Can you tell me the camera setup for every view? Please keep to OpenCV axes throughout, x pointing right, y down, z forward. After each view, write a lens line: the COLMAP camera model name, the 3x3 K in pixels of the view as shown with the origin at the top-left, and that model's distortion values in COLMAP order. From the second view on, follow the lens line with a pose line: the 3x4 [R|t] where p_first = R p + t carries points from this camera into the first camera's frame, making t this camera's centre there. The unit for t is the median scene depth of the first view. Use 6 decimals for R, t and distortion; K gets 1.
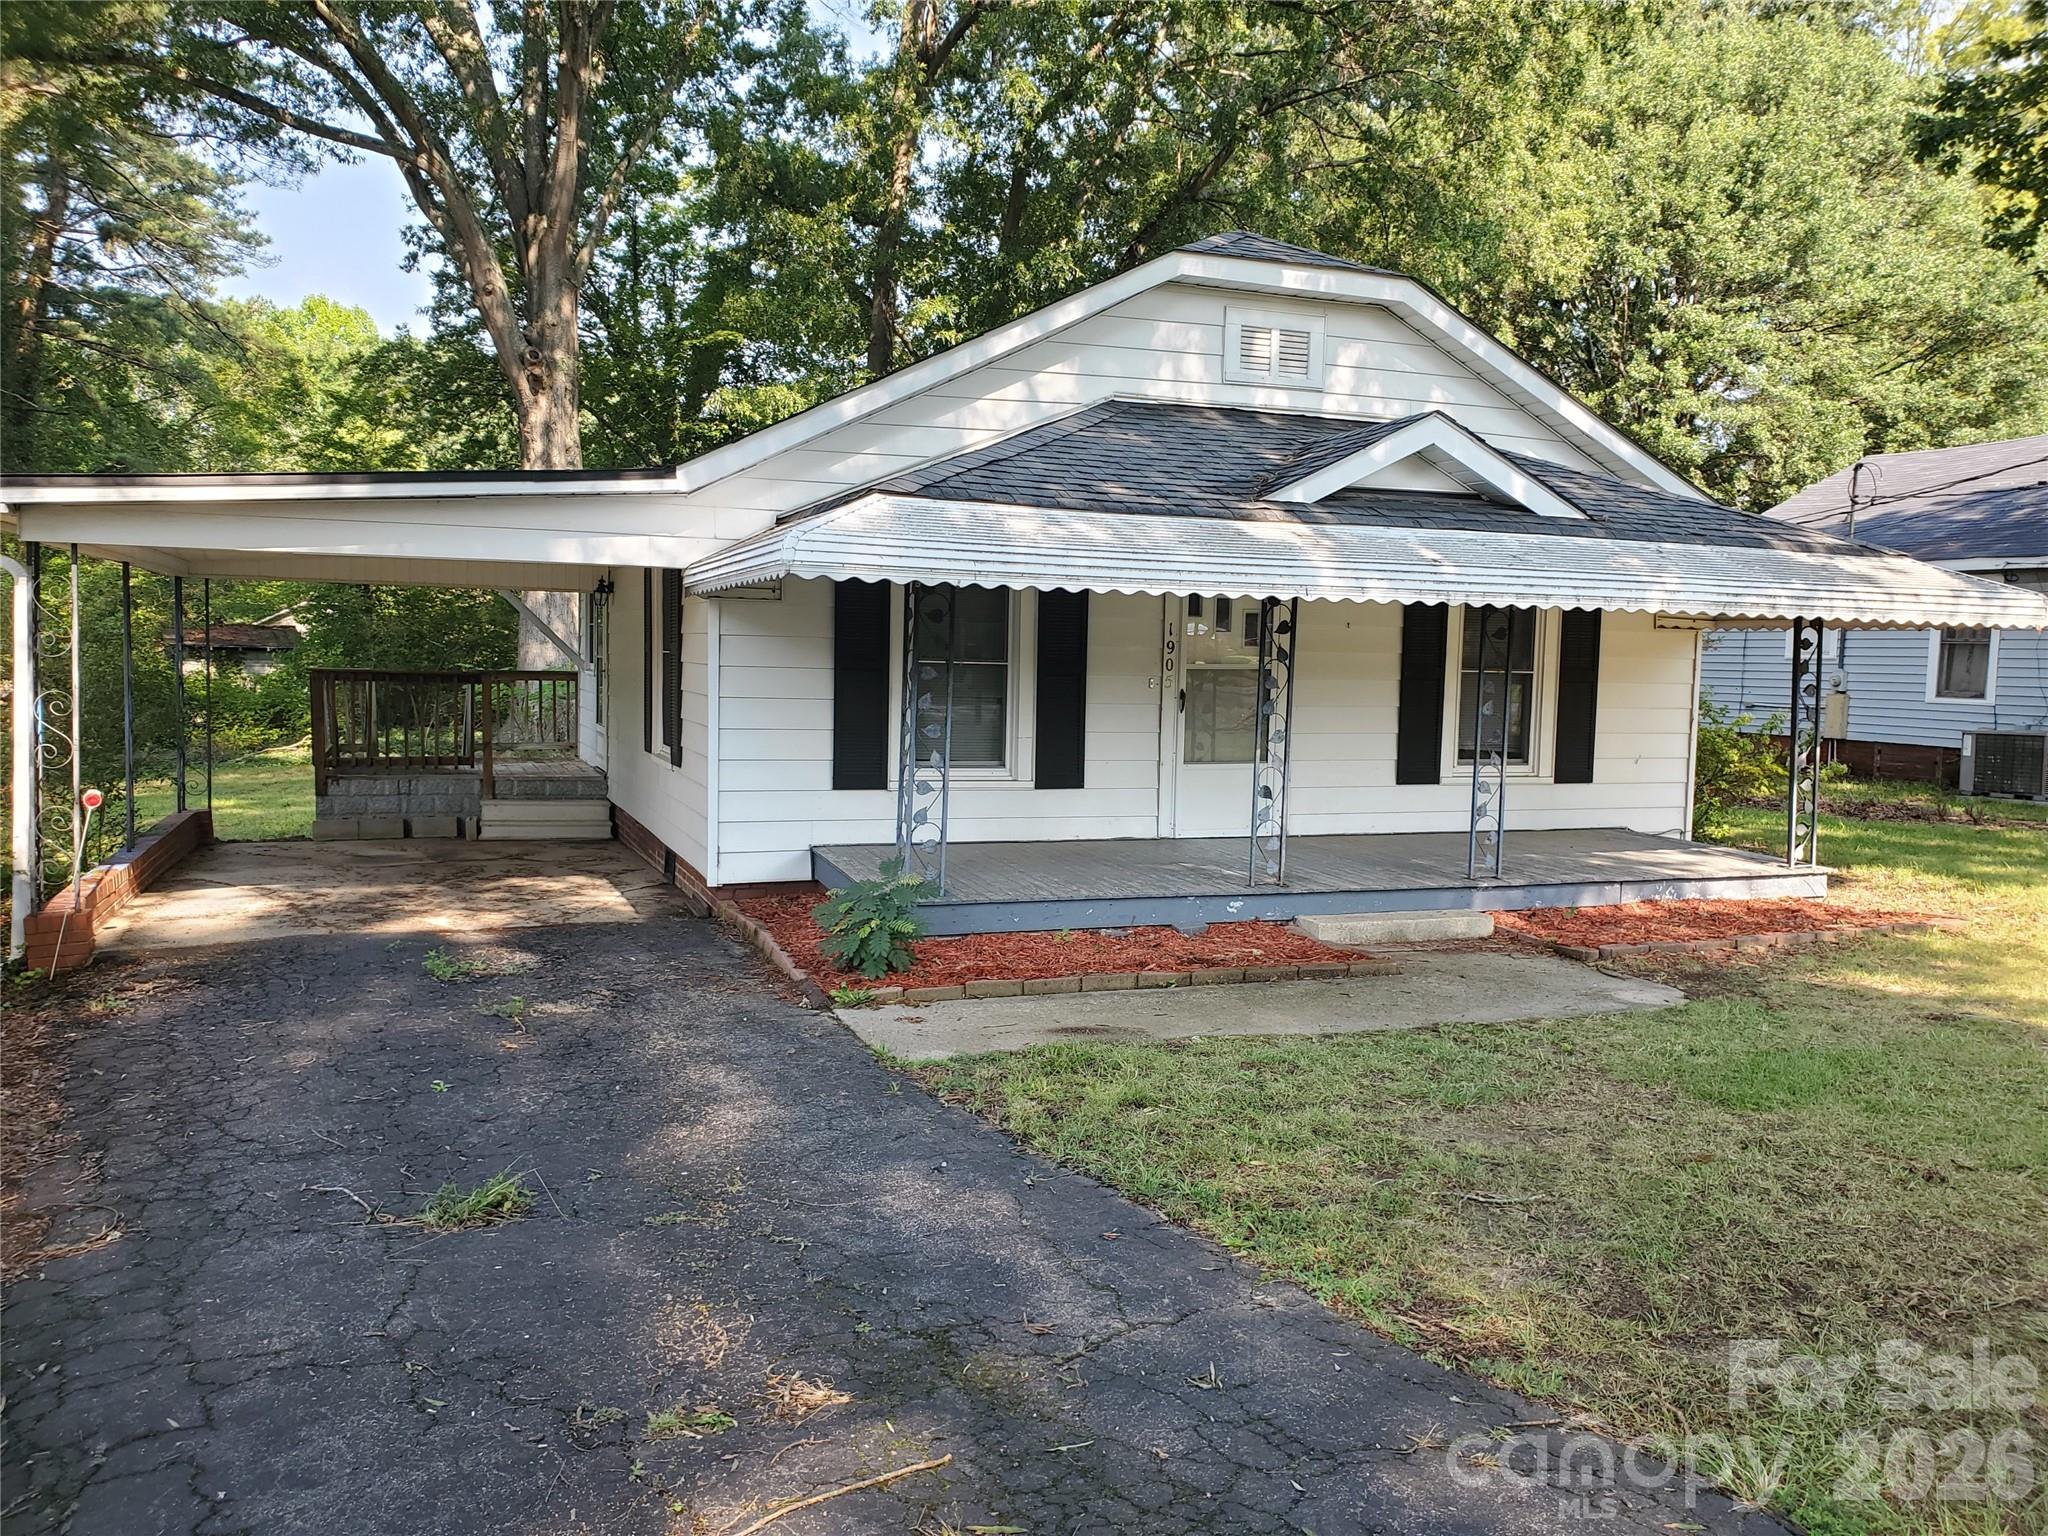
lens RADIAL K [[1567.5, 0, 1024.7], [0, 1567.5, 790.4], [0, 0, 1]] dist [0.014819, 0.001035]
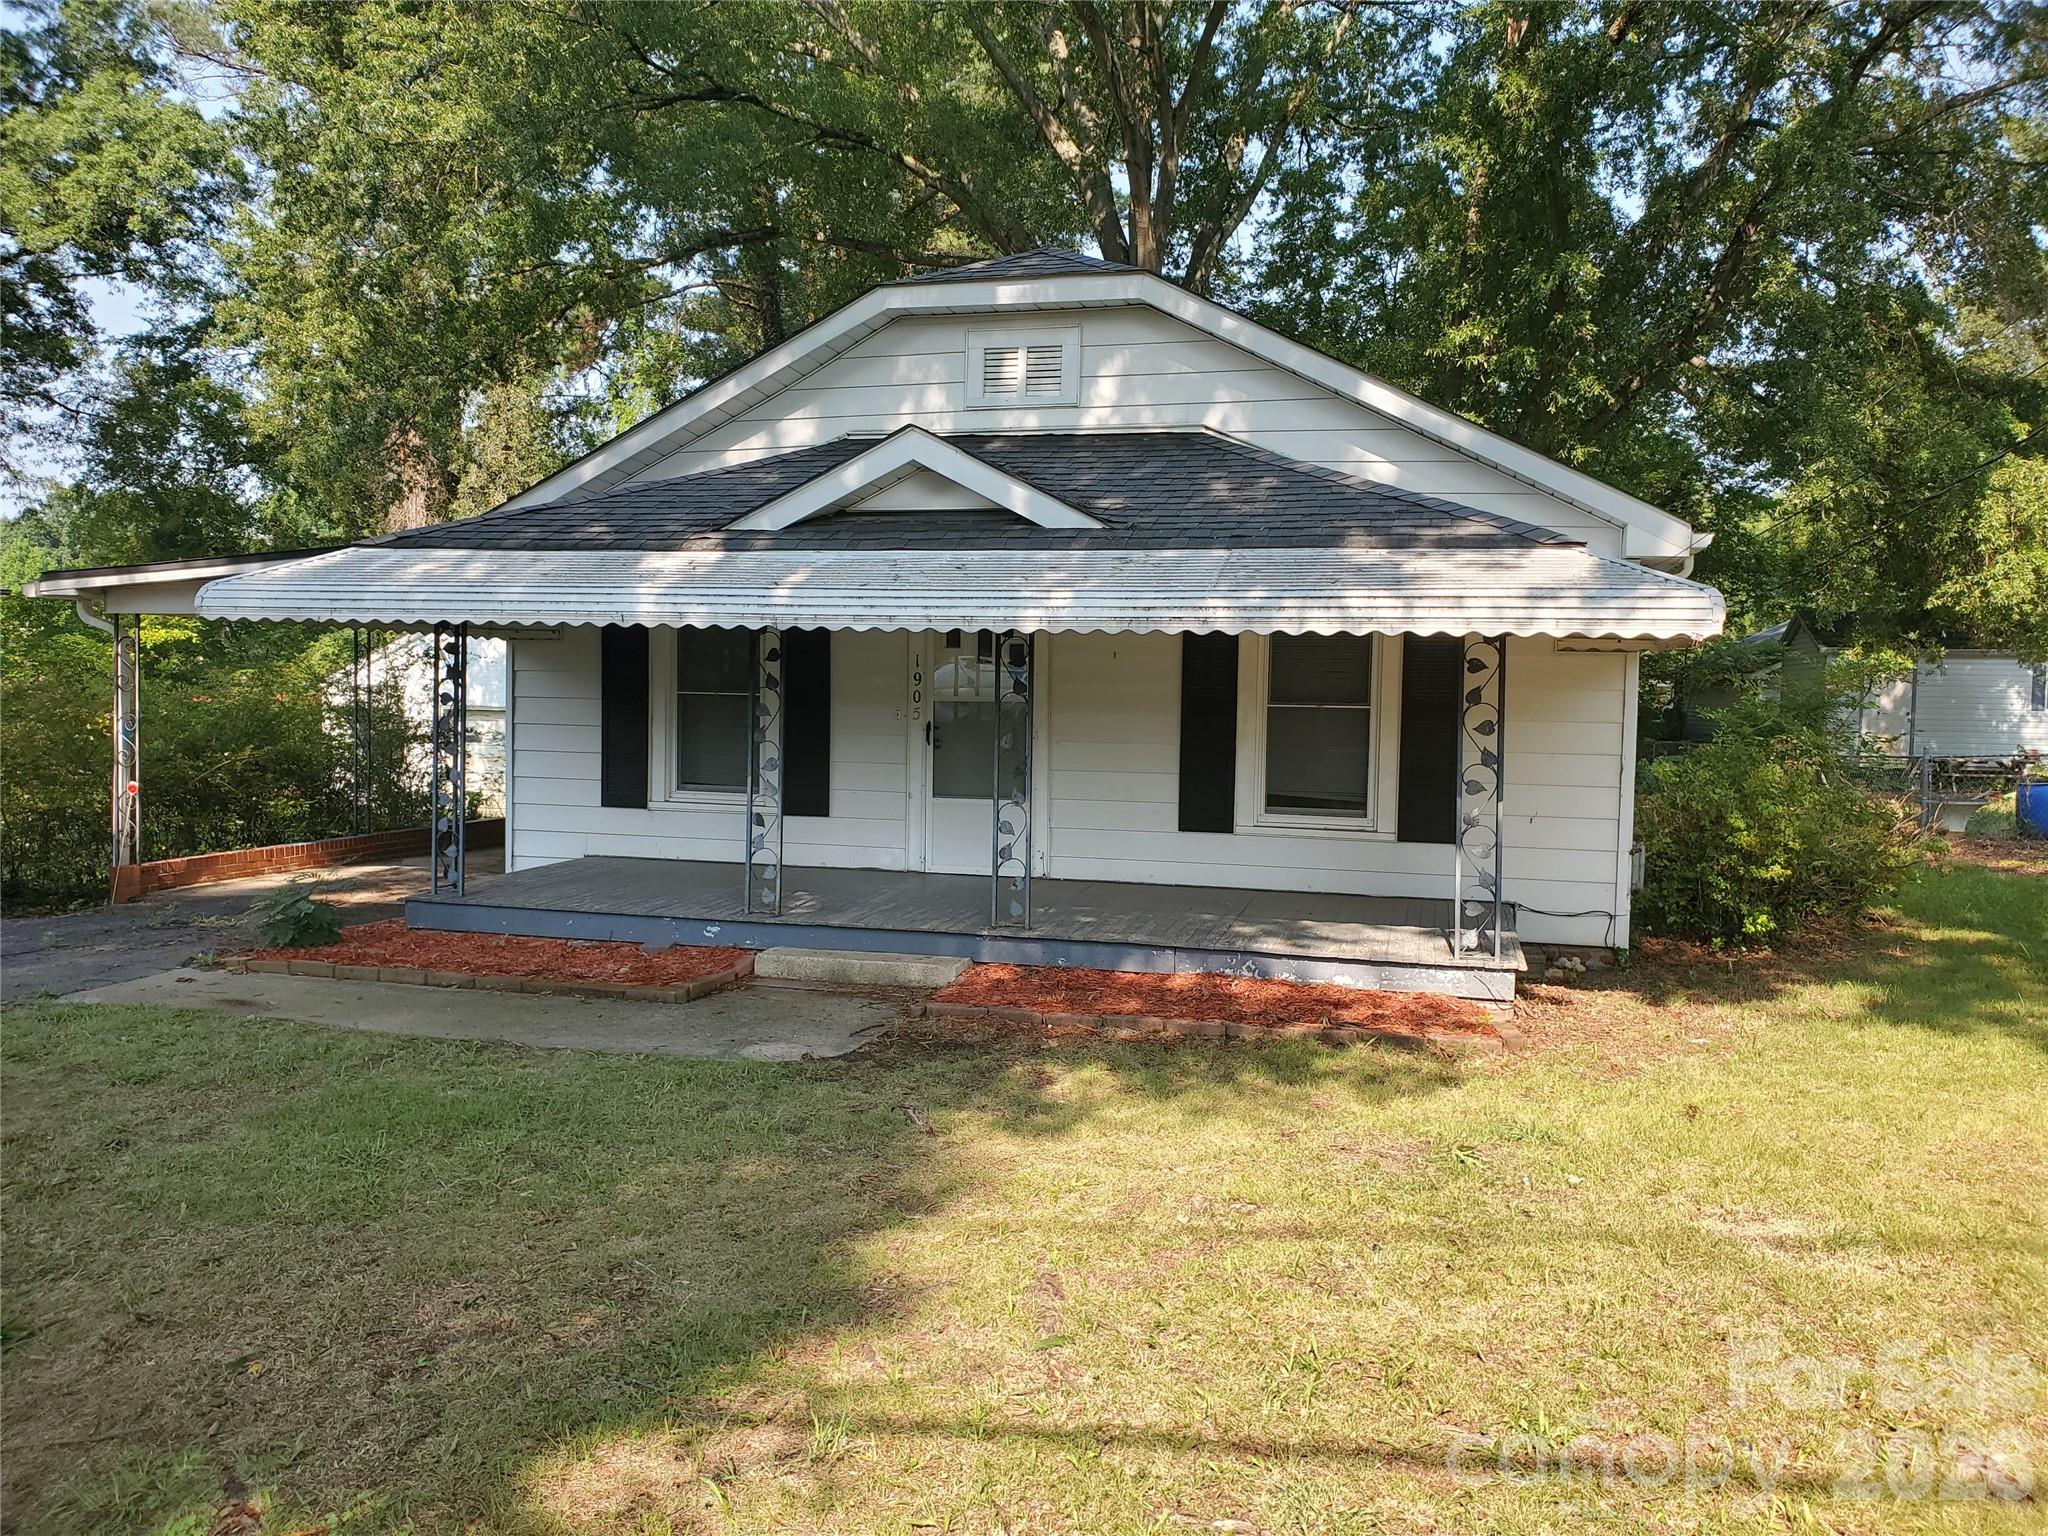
lens RADIAL K [[1538.2, 0, 1024.0], [0, 1538.2, 768.0], [0, 0, 1]] dist [0.133028, -0.000292]
pose [[0.818032, 0.023023, -0.574711, 0.706726], [-0.050670, 0.998198, -0.032135, -0.007311], [0.572936, 0.055408, 0.817725, 0.237979]]
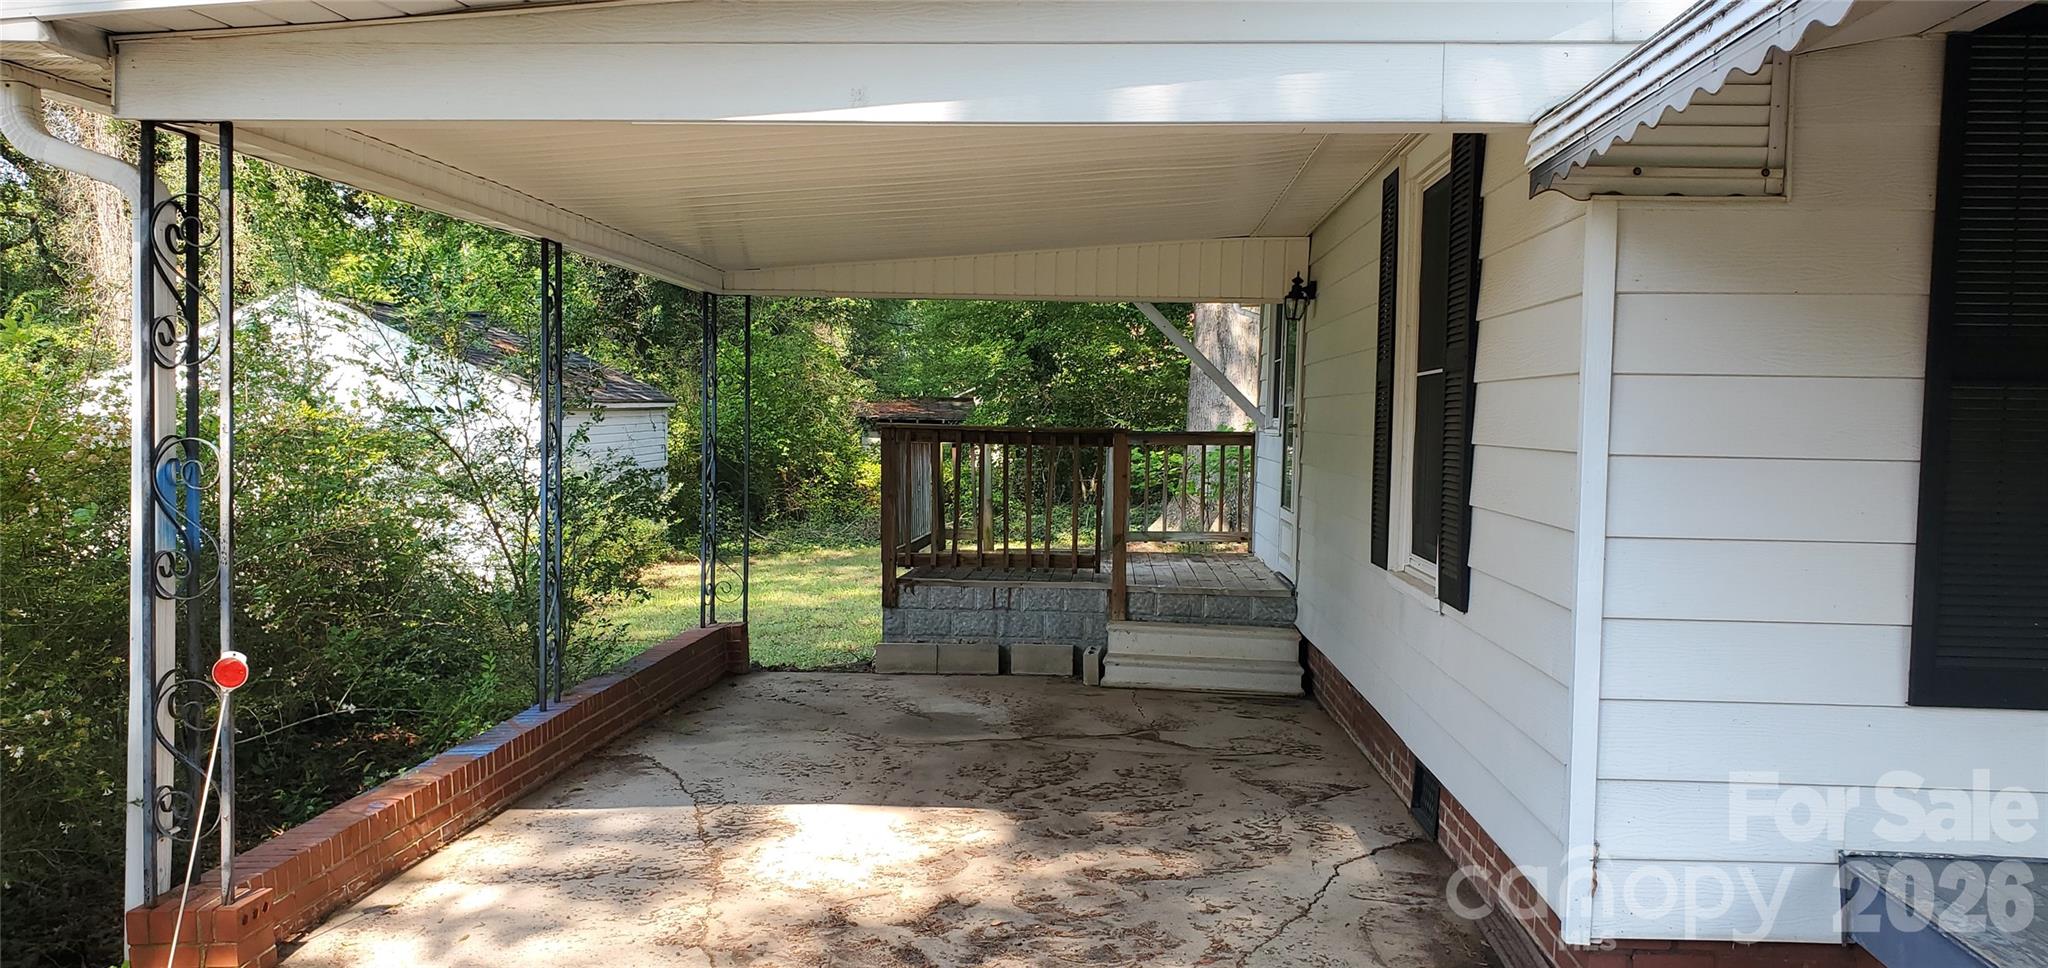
lens RADIAL K [[1617.3, 0, 1028.8], [0, 1617.3, 524.7], [0, 0, 1]] dist [0.055422, -0.177659]
pose [[0.914940, 0.018841, -0.403150, -0.147397], [-0.030271, 0.999300, -0.021997, -0.026340], [0.402453, 0.032330, 0.914870, 0.517202]]
